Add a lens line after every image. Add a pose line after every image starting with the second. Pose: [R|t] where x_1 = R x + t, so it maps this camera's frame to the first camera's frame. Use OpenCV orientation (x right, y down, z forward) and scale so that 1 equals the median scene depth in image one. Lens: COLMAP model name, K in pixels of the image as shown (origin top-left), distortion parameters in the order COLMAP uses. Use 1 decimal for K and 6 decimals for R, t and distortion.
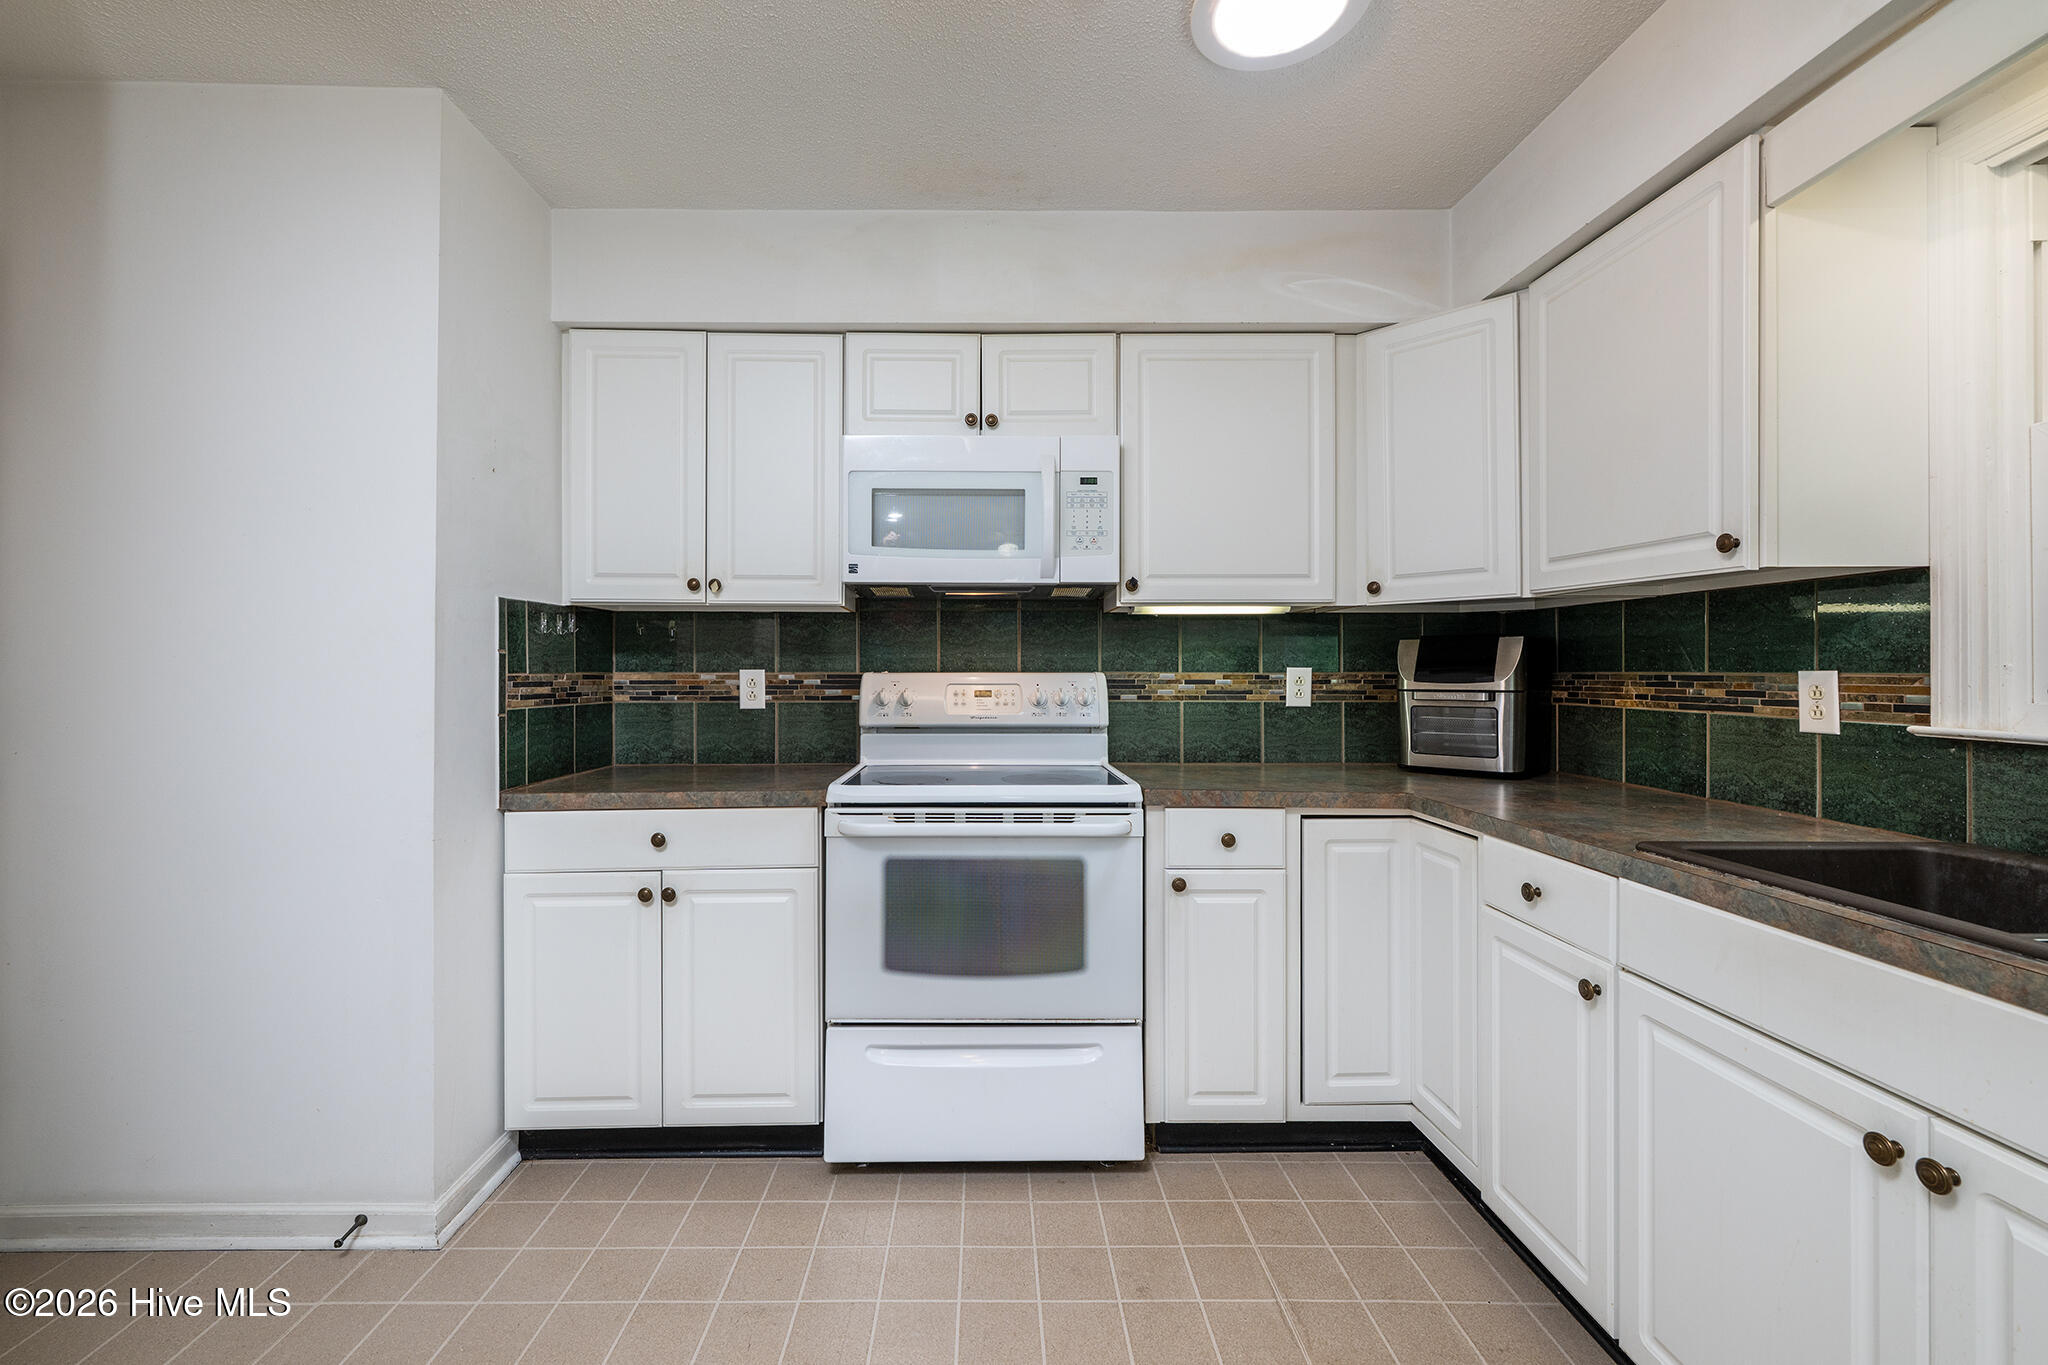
lens RADIAL K [[816.5, 0, 1013.9], [0, 816.5, 670.9], [0, 0, 1]] dist [-0.003946, 0.000145]
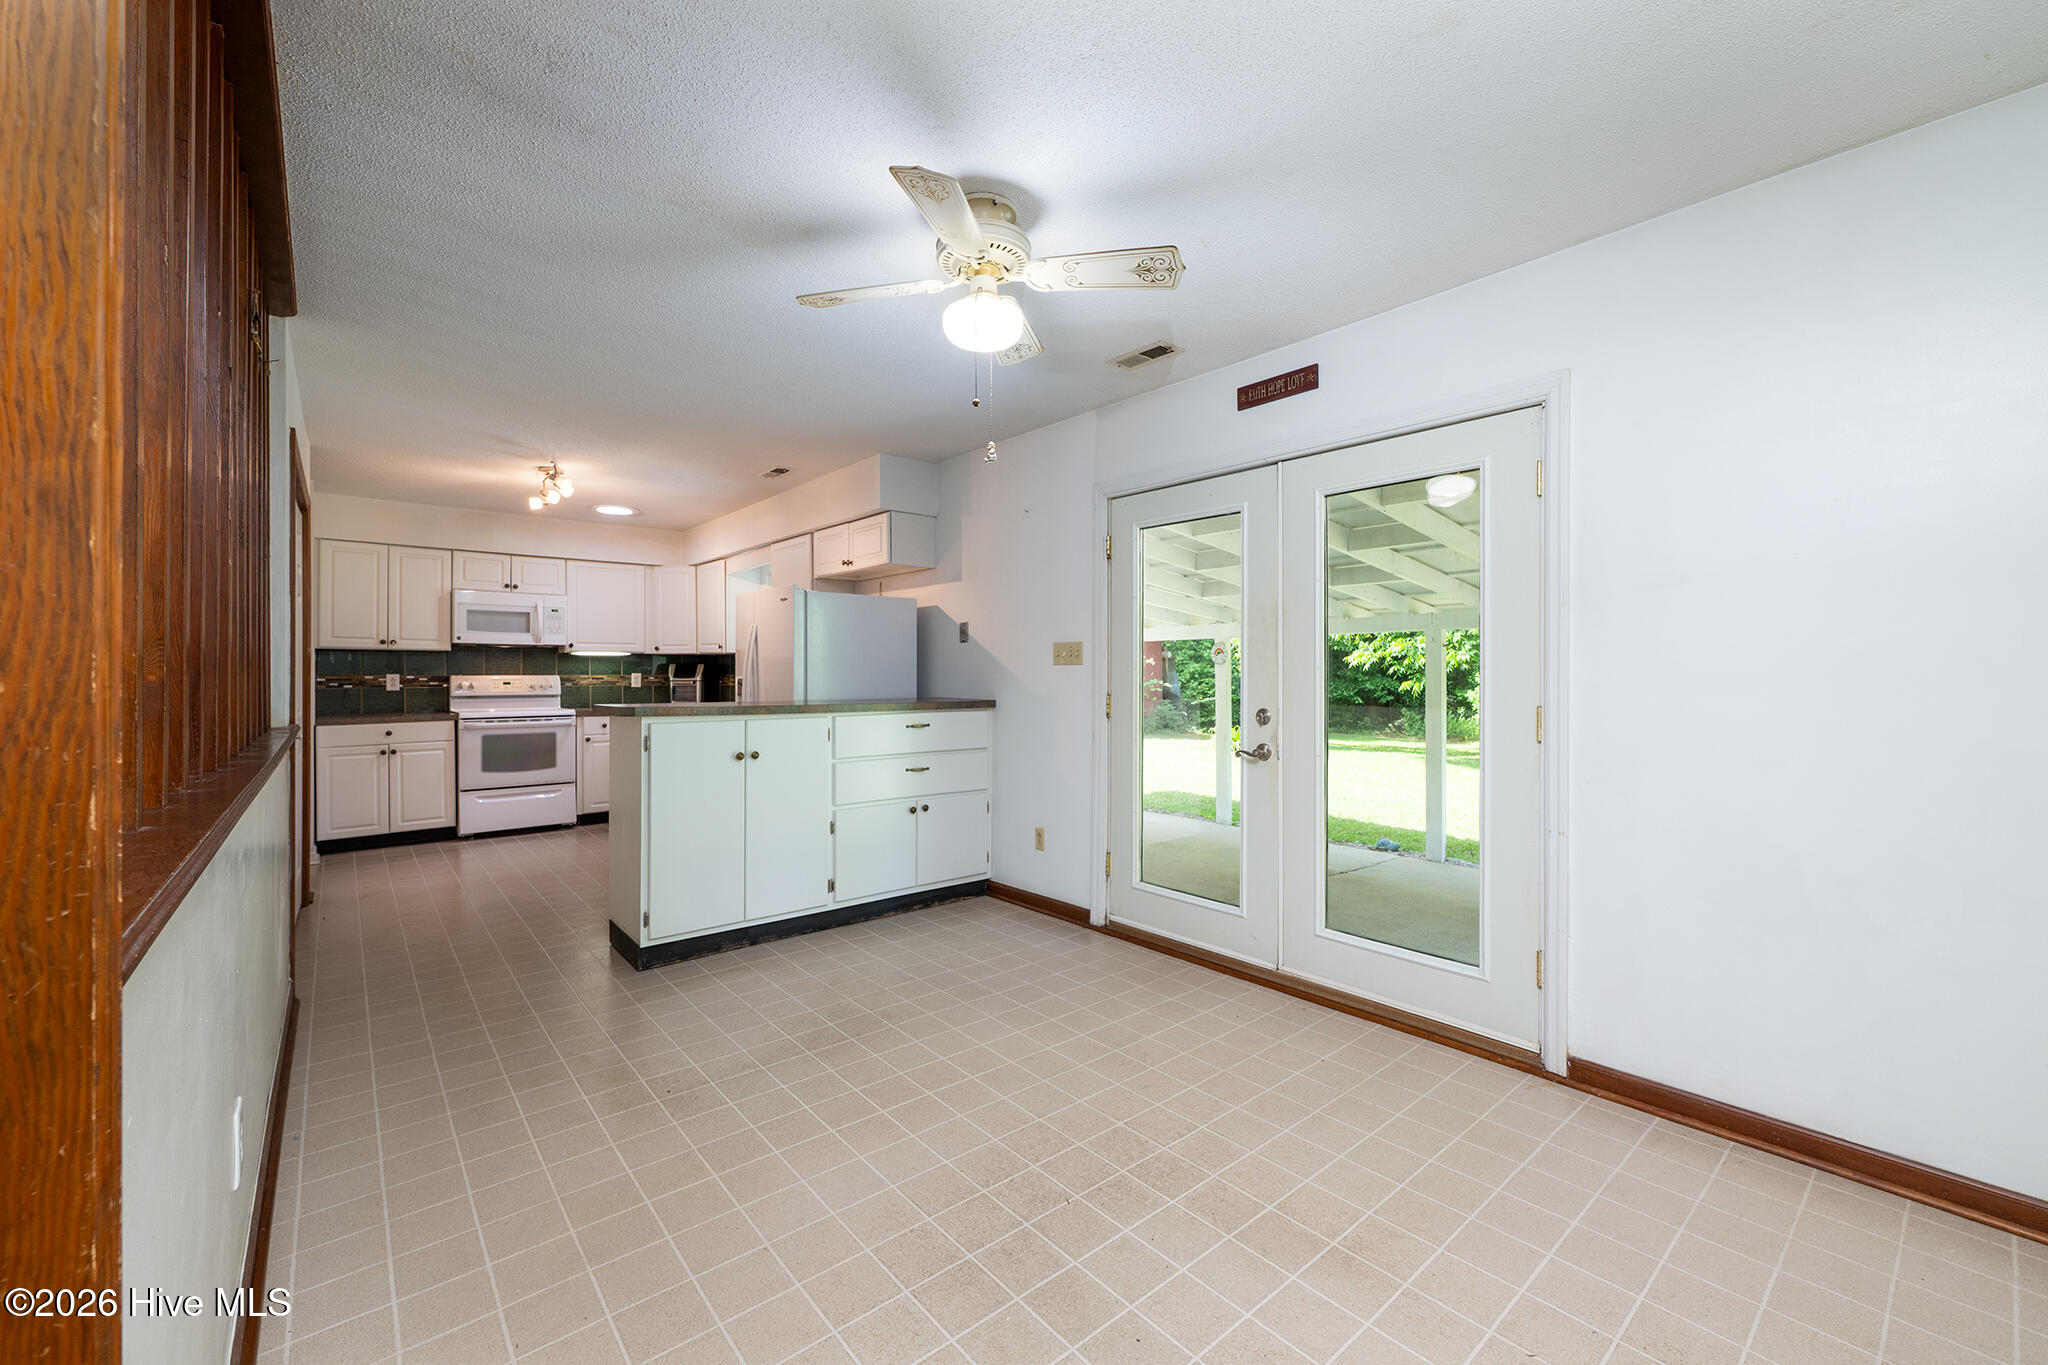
lens RADIAL K [[816.5, 0, 1035.1], [0, 816.5, 677.9], [0, 0, 1]] dist [-0.003946, 0.000145]
pose [[0.771460, -0.003774, 0.636267, -0.443783], [0.001560, 0.999991, 0.004040, 0.002701], [-0.636276, -0.002125, 0.771458, -2.376172]]
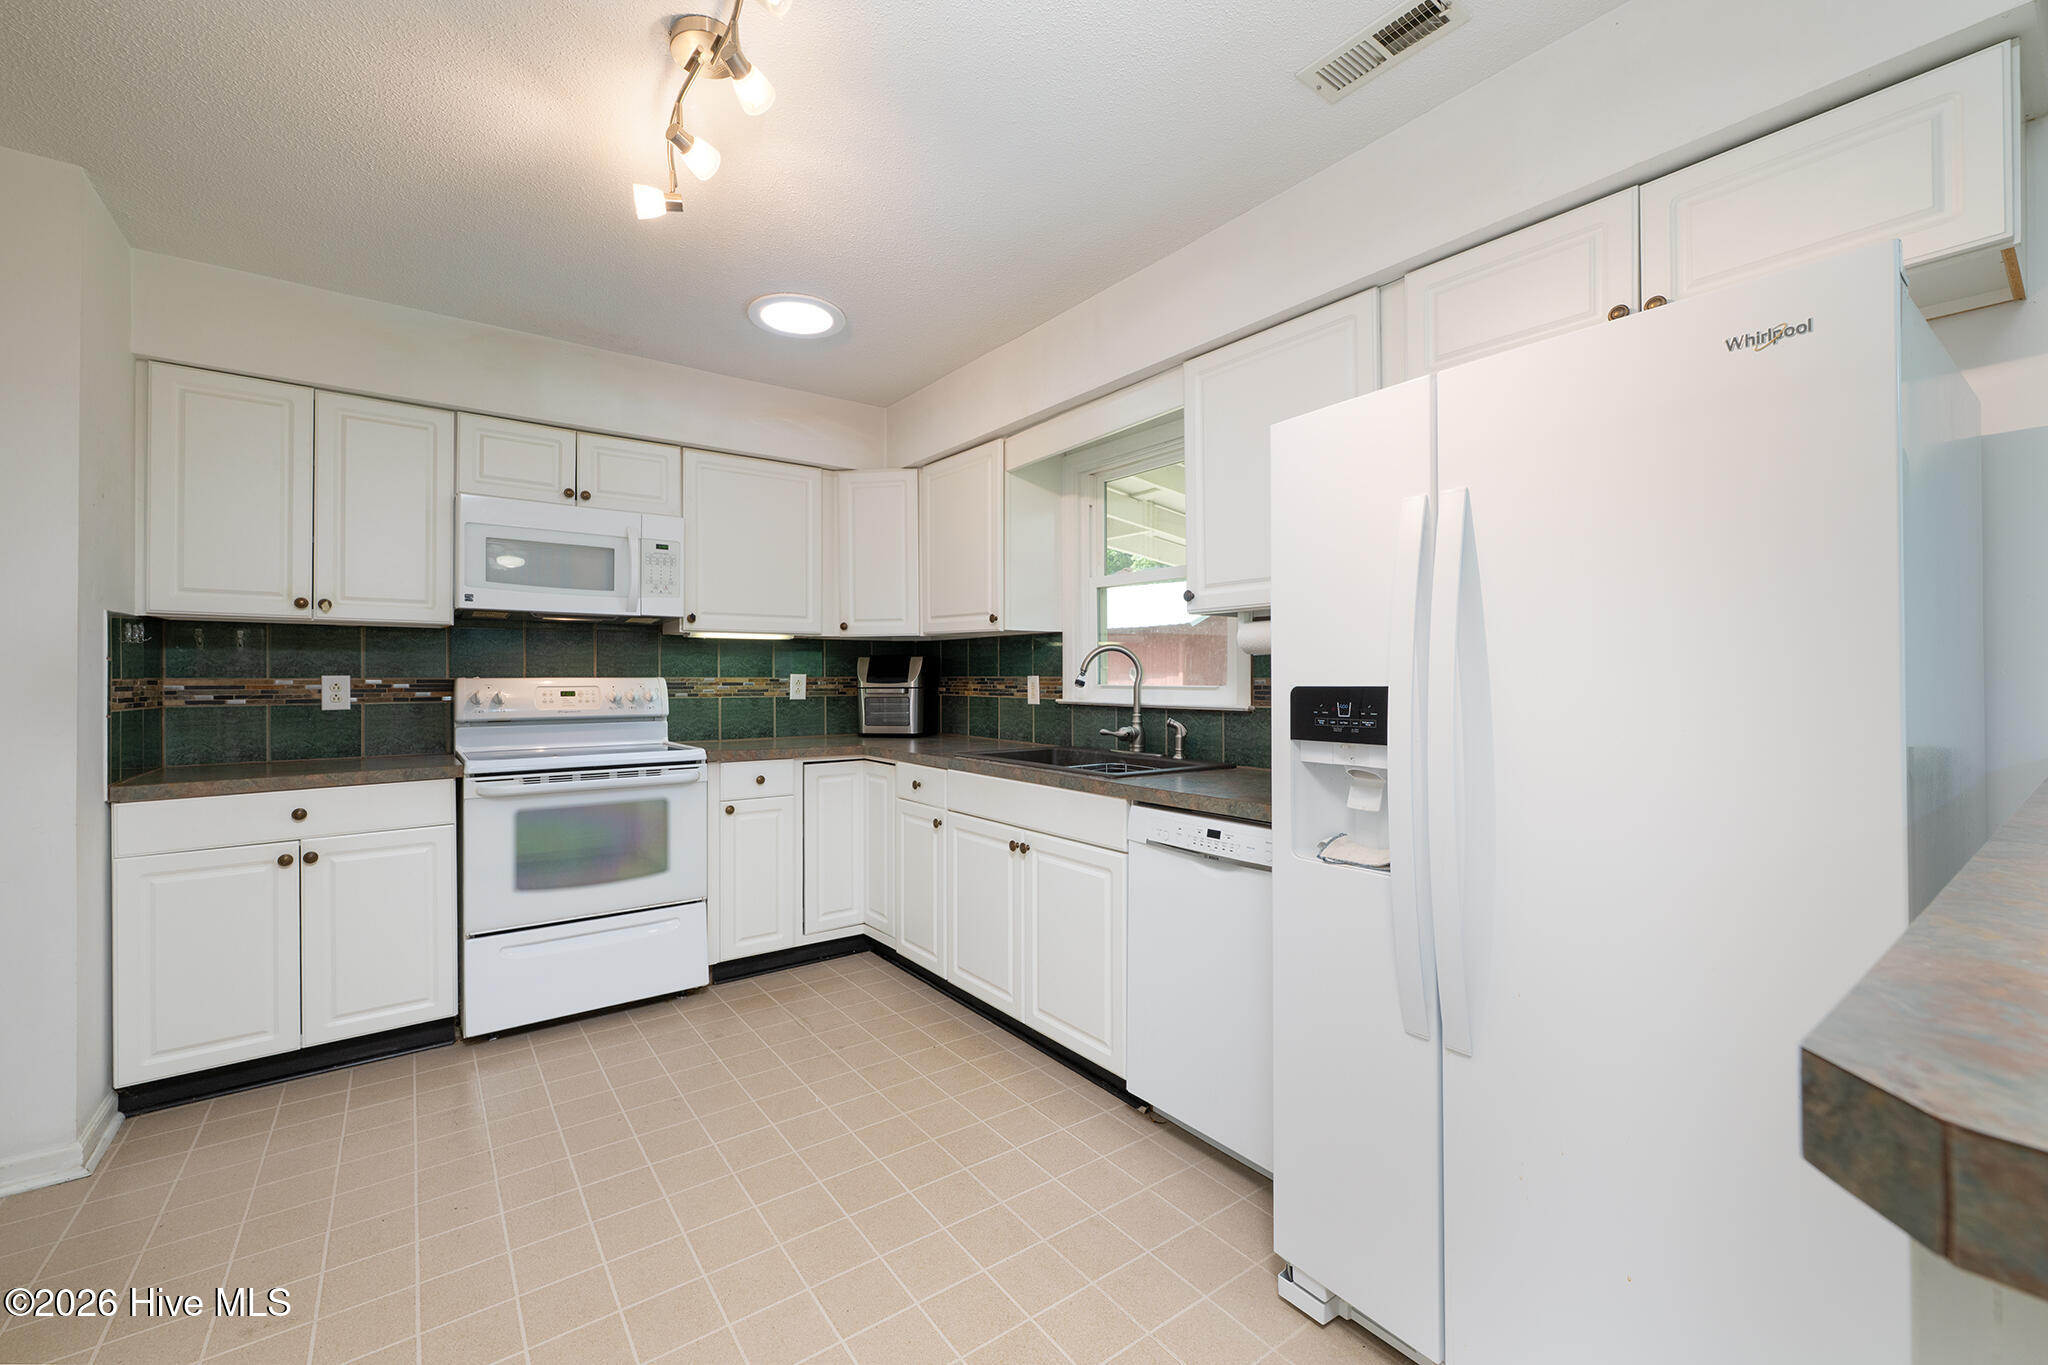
lens RADIAL K [[816.5, 0, 1020.2], [0, 816.5, 669.5], [0, 0, 1]] dist [-0.003946, 0.000145]
pose [[0.809187, 0.004324, 0.587536, -0.245321], [0.001575, 0.999953, -0.009528, 0.002624], [-0.587549, 0.008635, 0.809142, -0.556729]]
